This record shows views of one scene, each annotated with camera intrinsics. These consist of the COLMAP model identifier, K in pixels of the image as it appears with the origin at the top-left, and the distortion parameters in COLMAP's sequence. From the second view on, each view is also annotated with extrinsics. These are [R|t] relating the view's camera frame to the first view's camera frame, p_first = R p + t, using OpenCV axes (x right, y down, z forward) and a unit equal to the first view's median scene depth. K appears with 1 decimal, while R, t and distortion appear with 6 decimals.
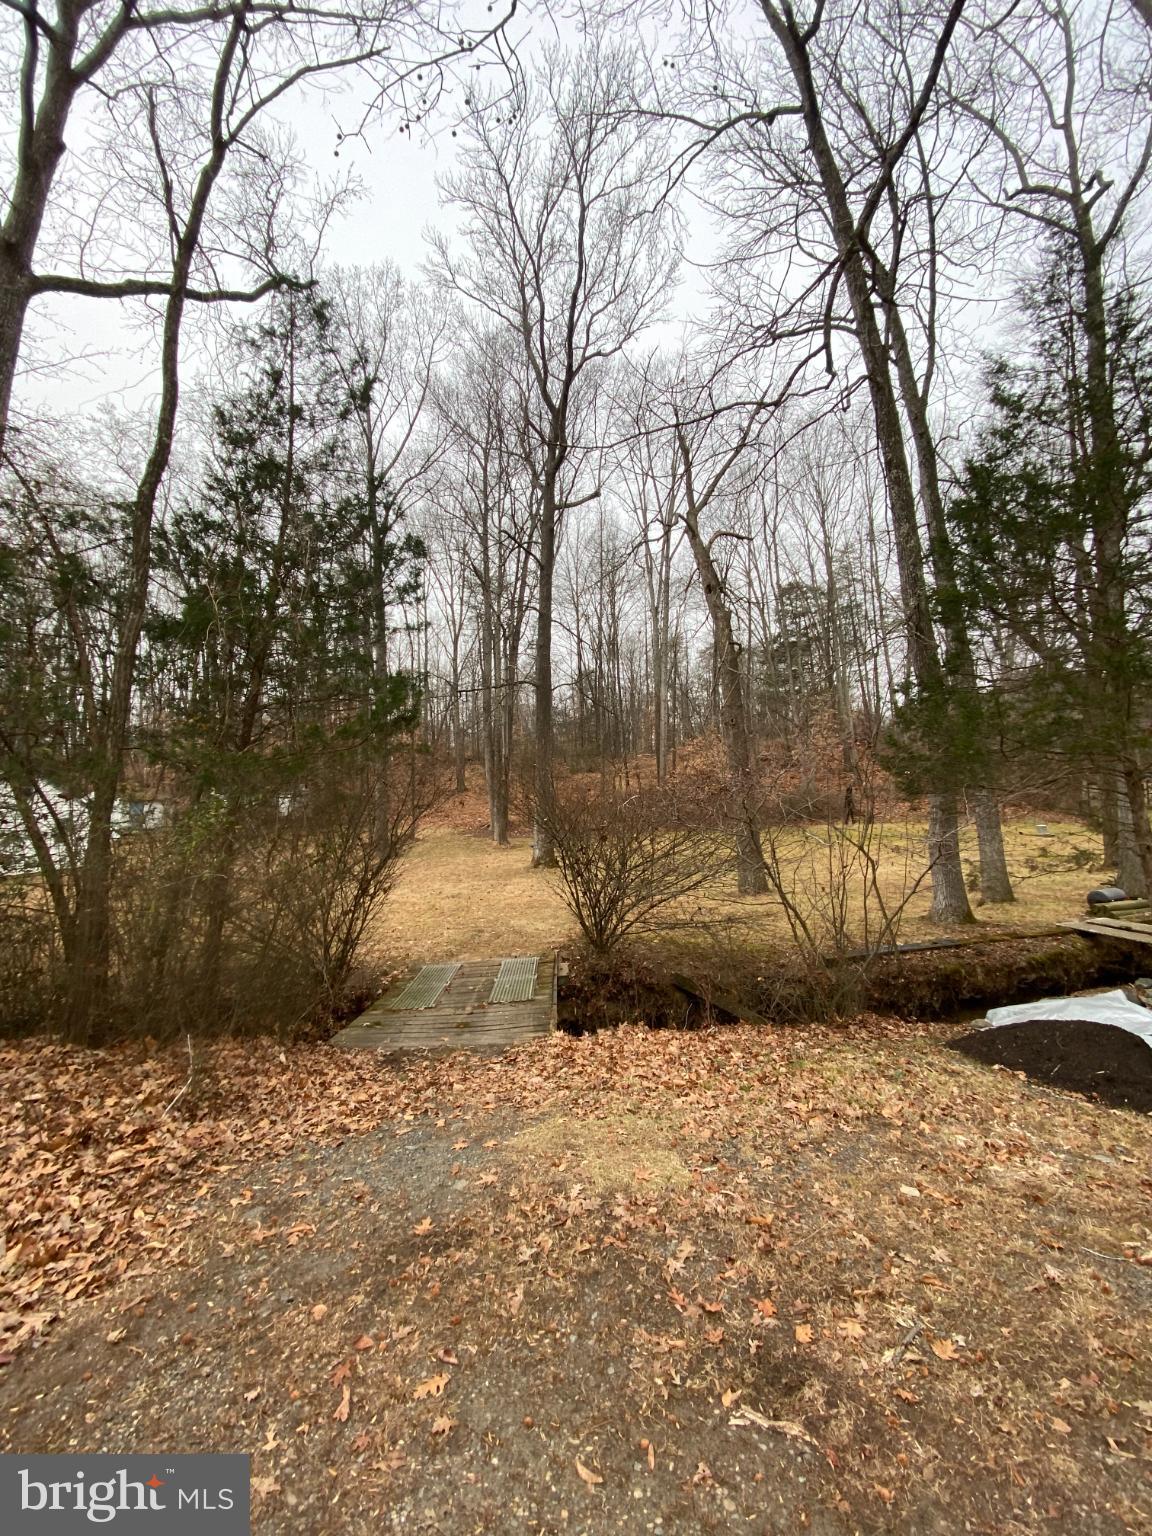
lens RADIAL K [[620.3, 0, 573.0], [0, 620.3, 765.5], [0, 0, 1]] dist [0.007290, -0.014655]
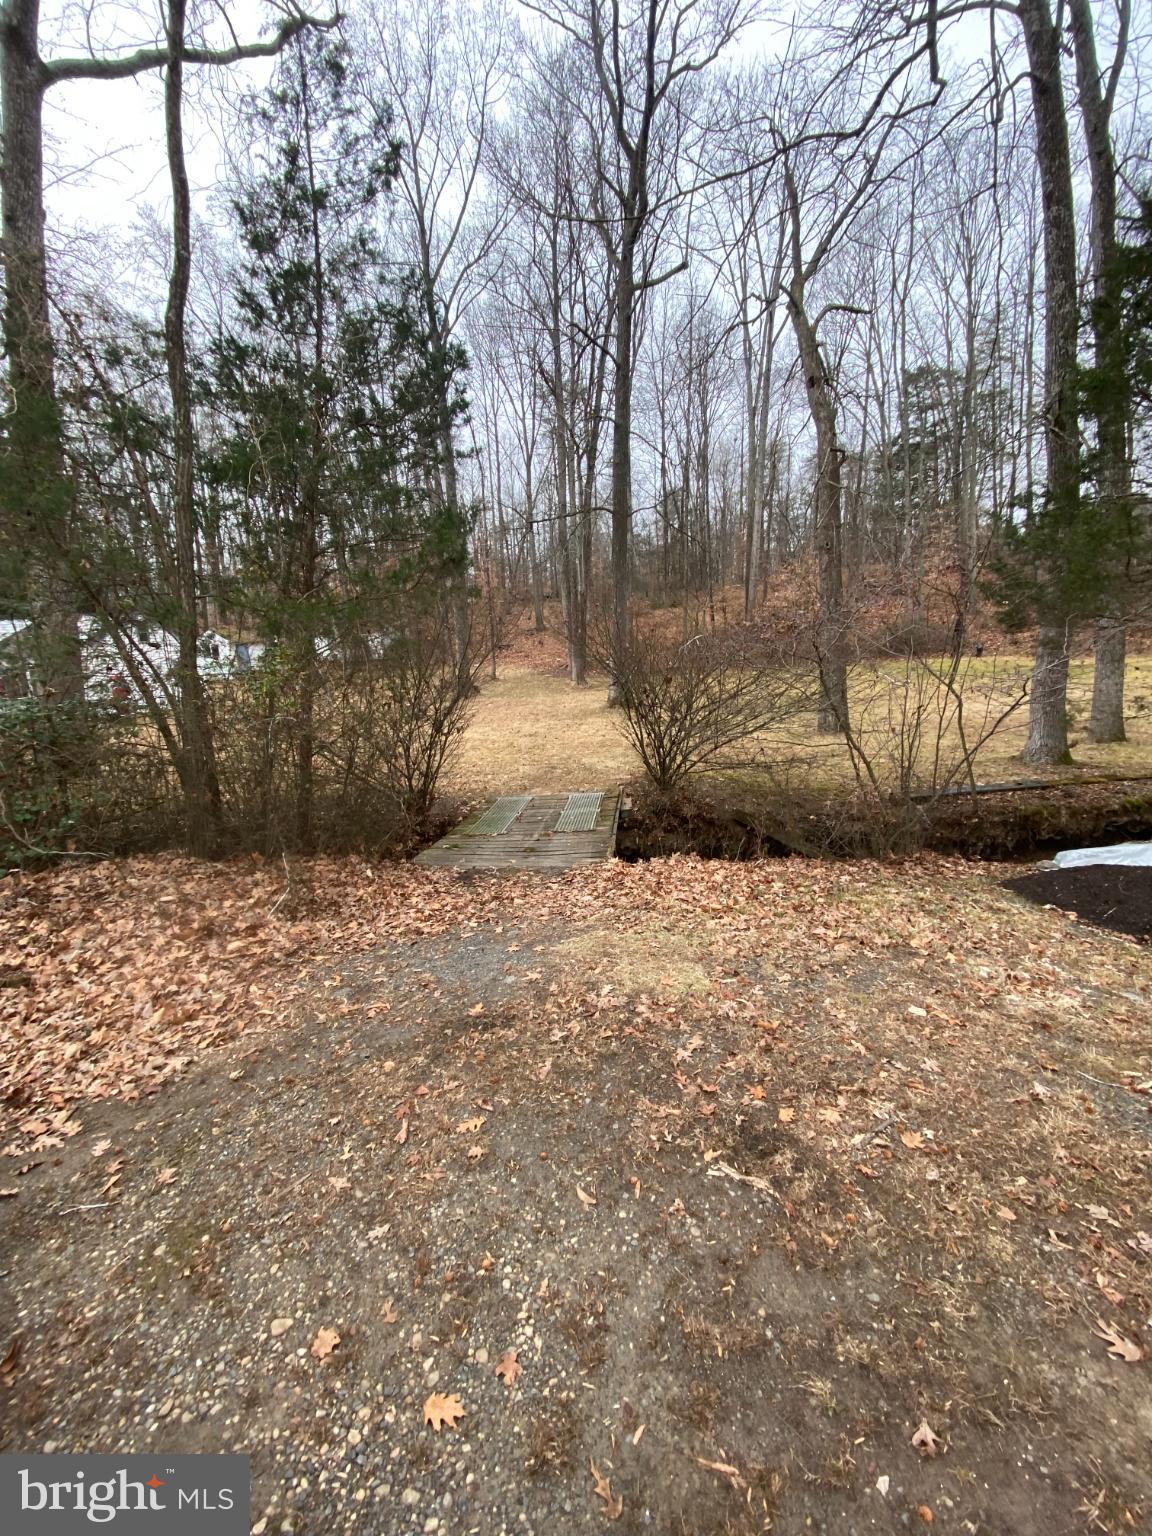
lens RADIAL K [[620.3, 0, 573.0], [0, 620.3, 763.9], [0, 0, 1]] dist [0.007290, -0.014655]
pose [[0.990954, 0.011111, -0.133742, 0.034642], [0.023644, 0.966523, 0.255487, -0.005401], [0.132103, -0.256338, 0.957517, 0.000491]]
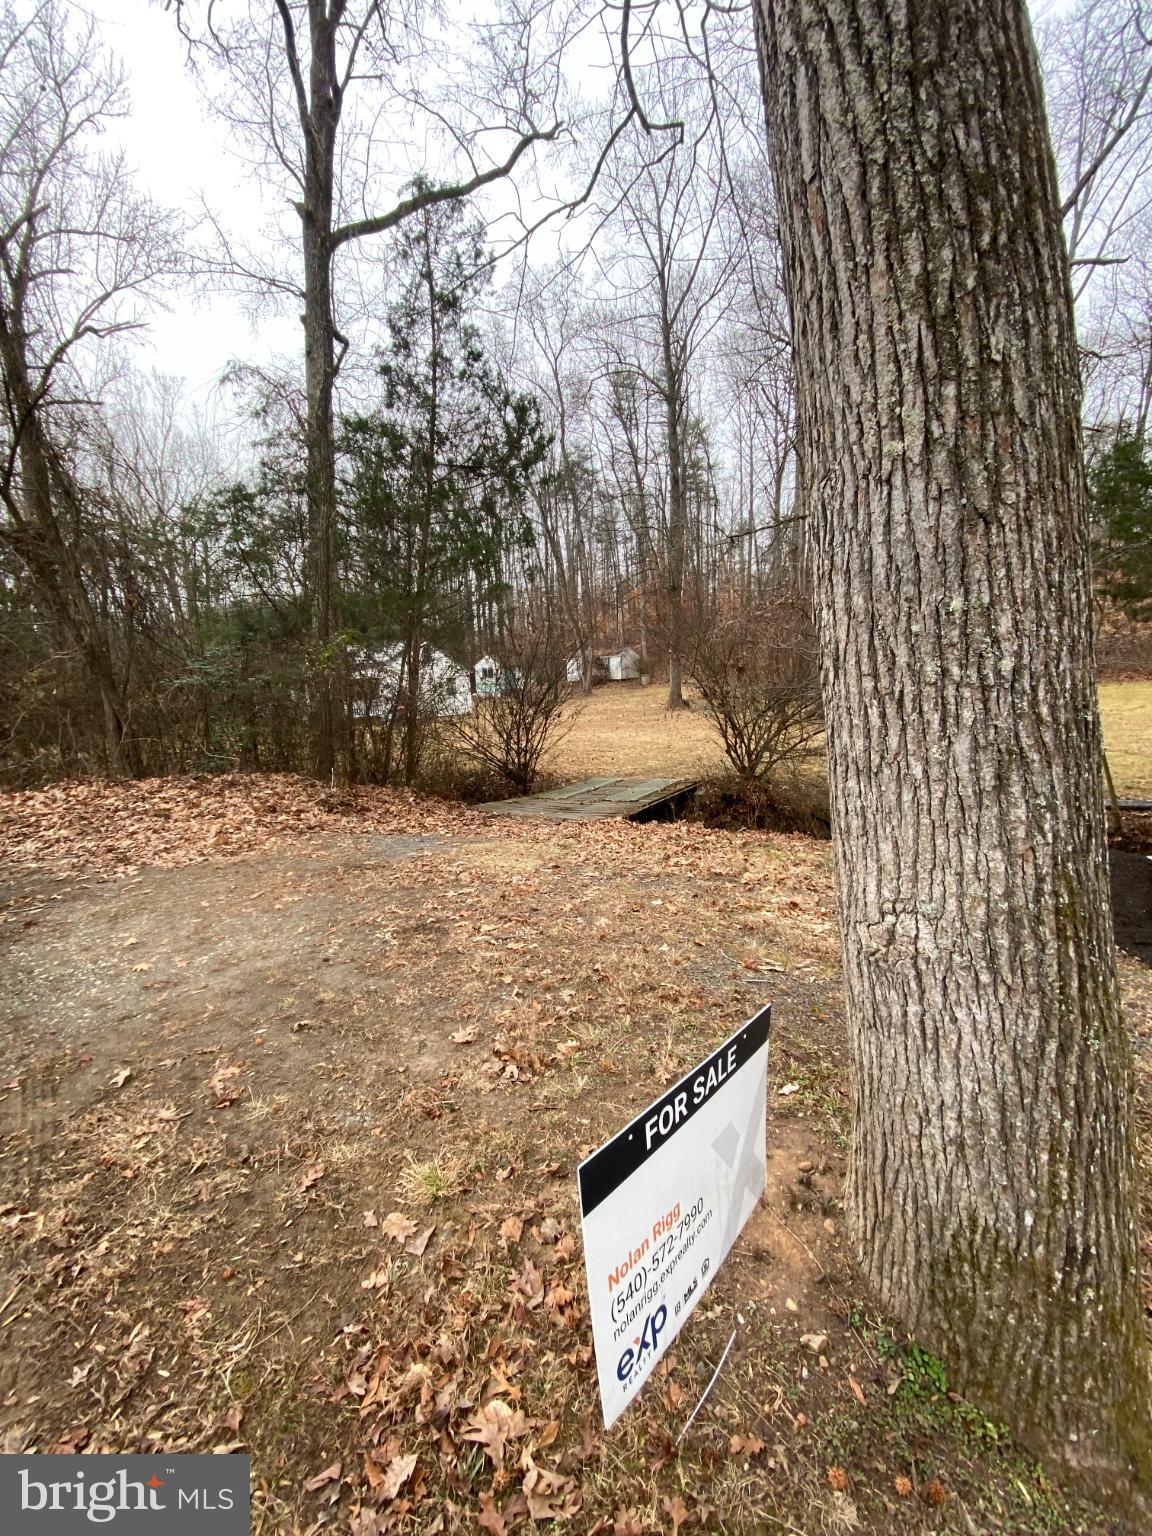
lens RADIAL K [[620.3, 0, 573.9], [0, 620.3, 768.2], [0, 0, 1]] dist [0.007290, -0.014655]
pose [[0.850462, 0.061286, -0.522454, 0.389933], [0.055515, 0.977187, 0.204998, 0.058566], [0.523099, -0.203347, 0.827658, -0.025459]]
